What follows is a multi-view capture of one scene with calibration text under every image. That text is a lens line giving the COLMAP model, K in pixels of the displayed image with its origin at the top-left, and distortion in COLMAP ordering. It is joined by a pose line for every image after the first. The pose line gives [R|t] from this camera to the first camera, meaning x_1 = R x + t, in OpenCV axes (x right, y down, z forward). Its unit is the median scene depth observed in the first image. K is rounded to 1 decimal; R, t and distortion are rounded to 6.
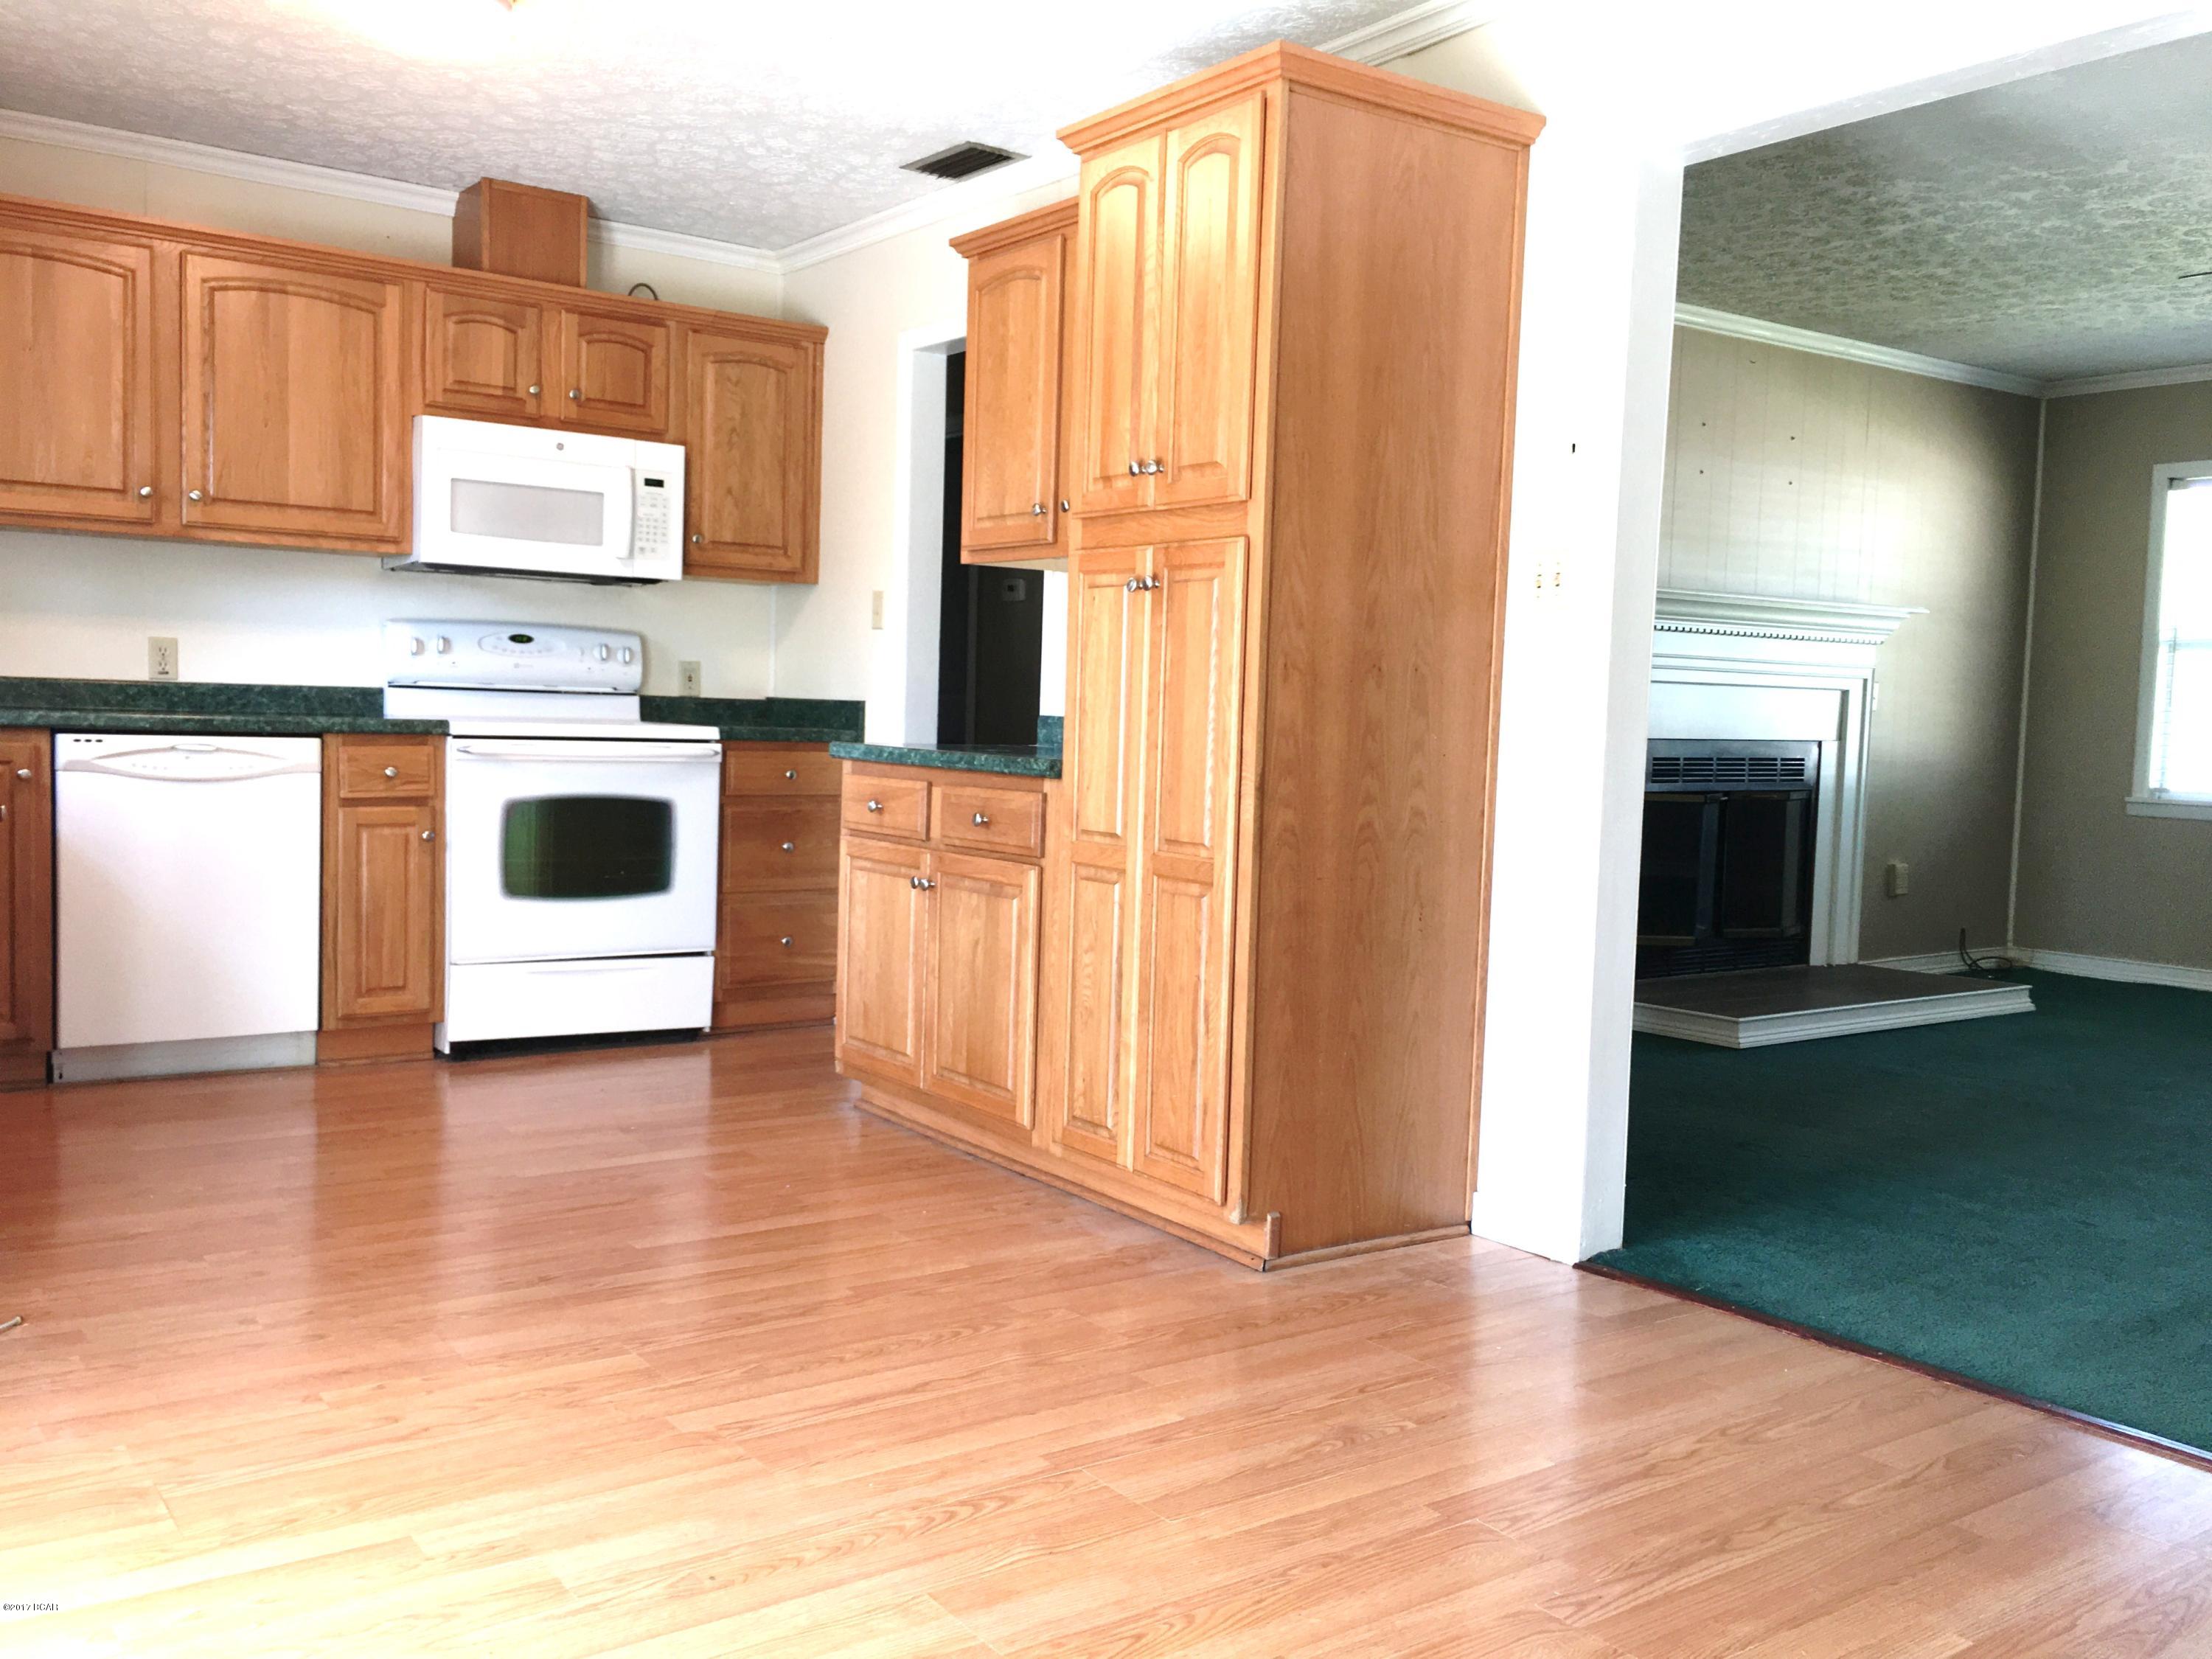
lens RADIAL K [[1907.2, 0, 1110.5], [0, 1907.2, 827.7], [0, 0, 1]] dist [0.021458, -0.021786]
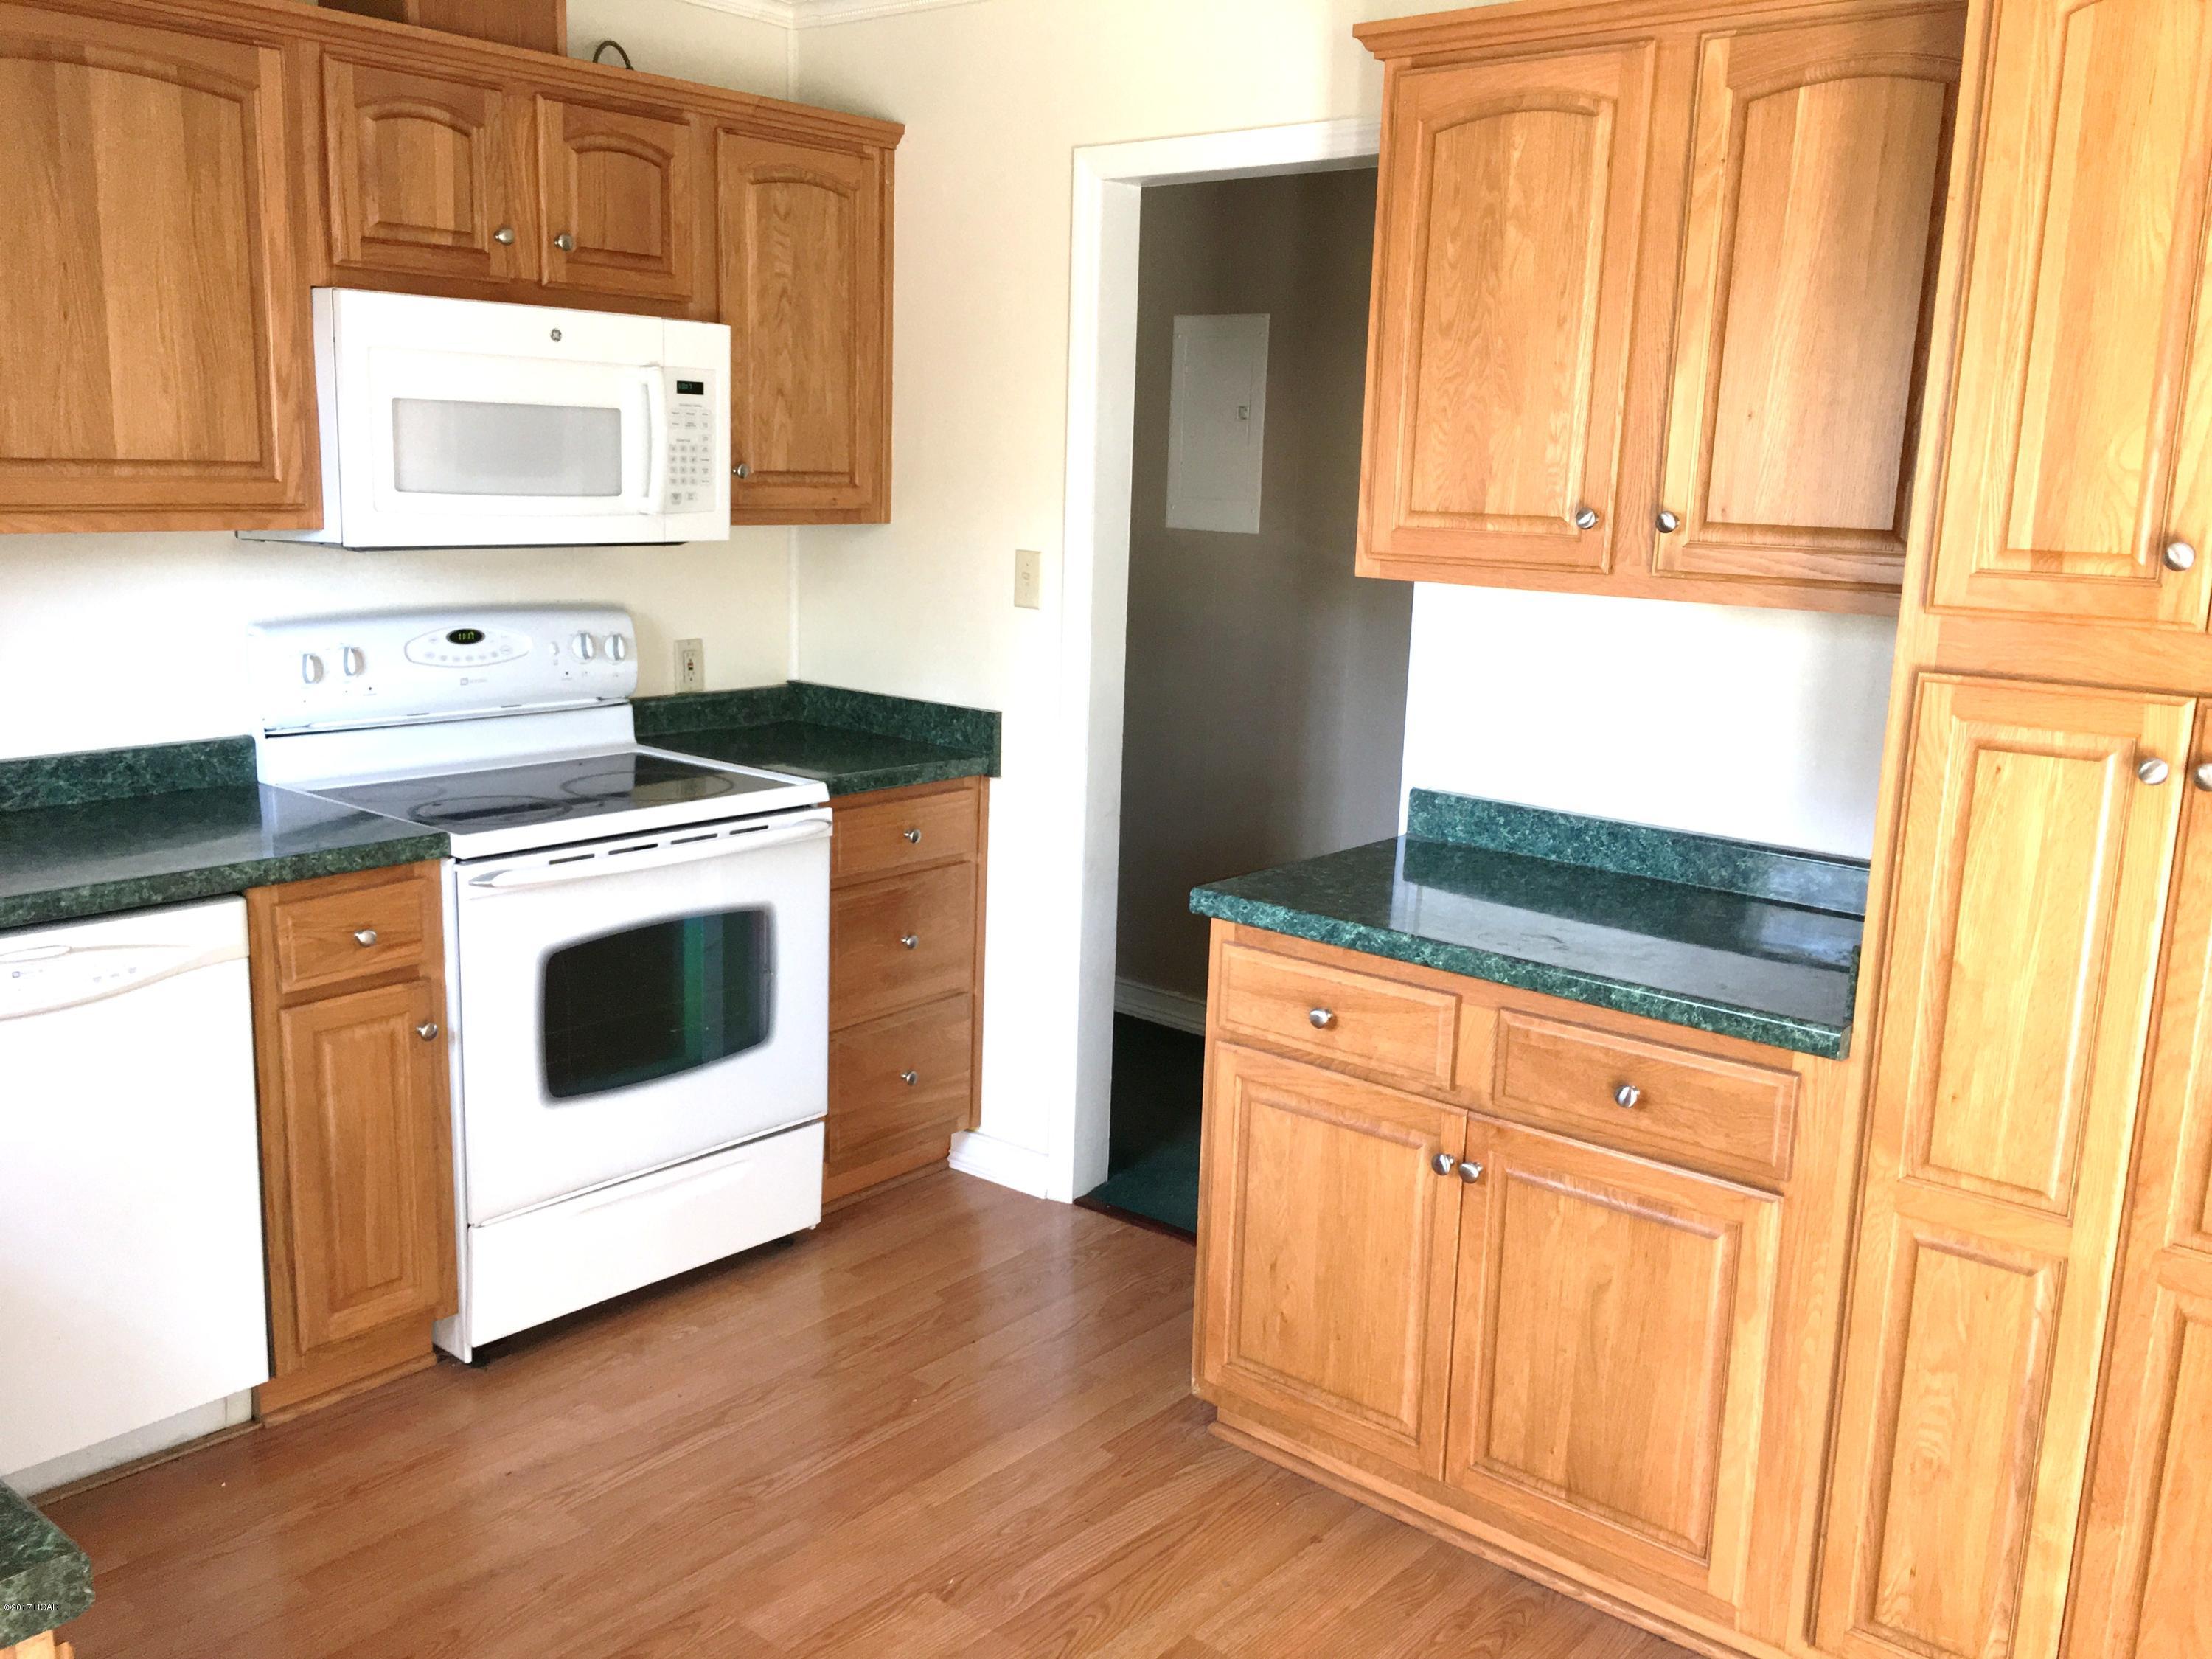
lens RADIAL K [[1907.2, 0, 1096.4], [0, 1907.2, 829.7], [0, 0, 1]] dist [0.021458, -0.021786]
pose [[0.972507, -0.049975, 0.227446, -0.269569], [0.017354, 0.989538, 0.143224, -0.130108], [-0.232224, -0.135339, 0.963200, 0.365700]]
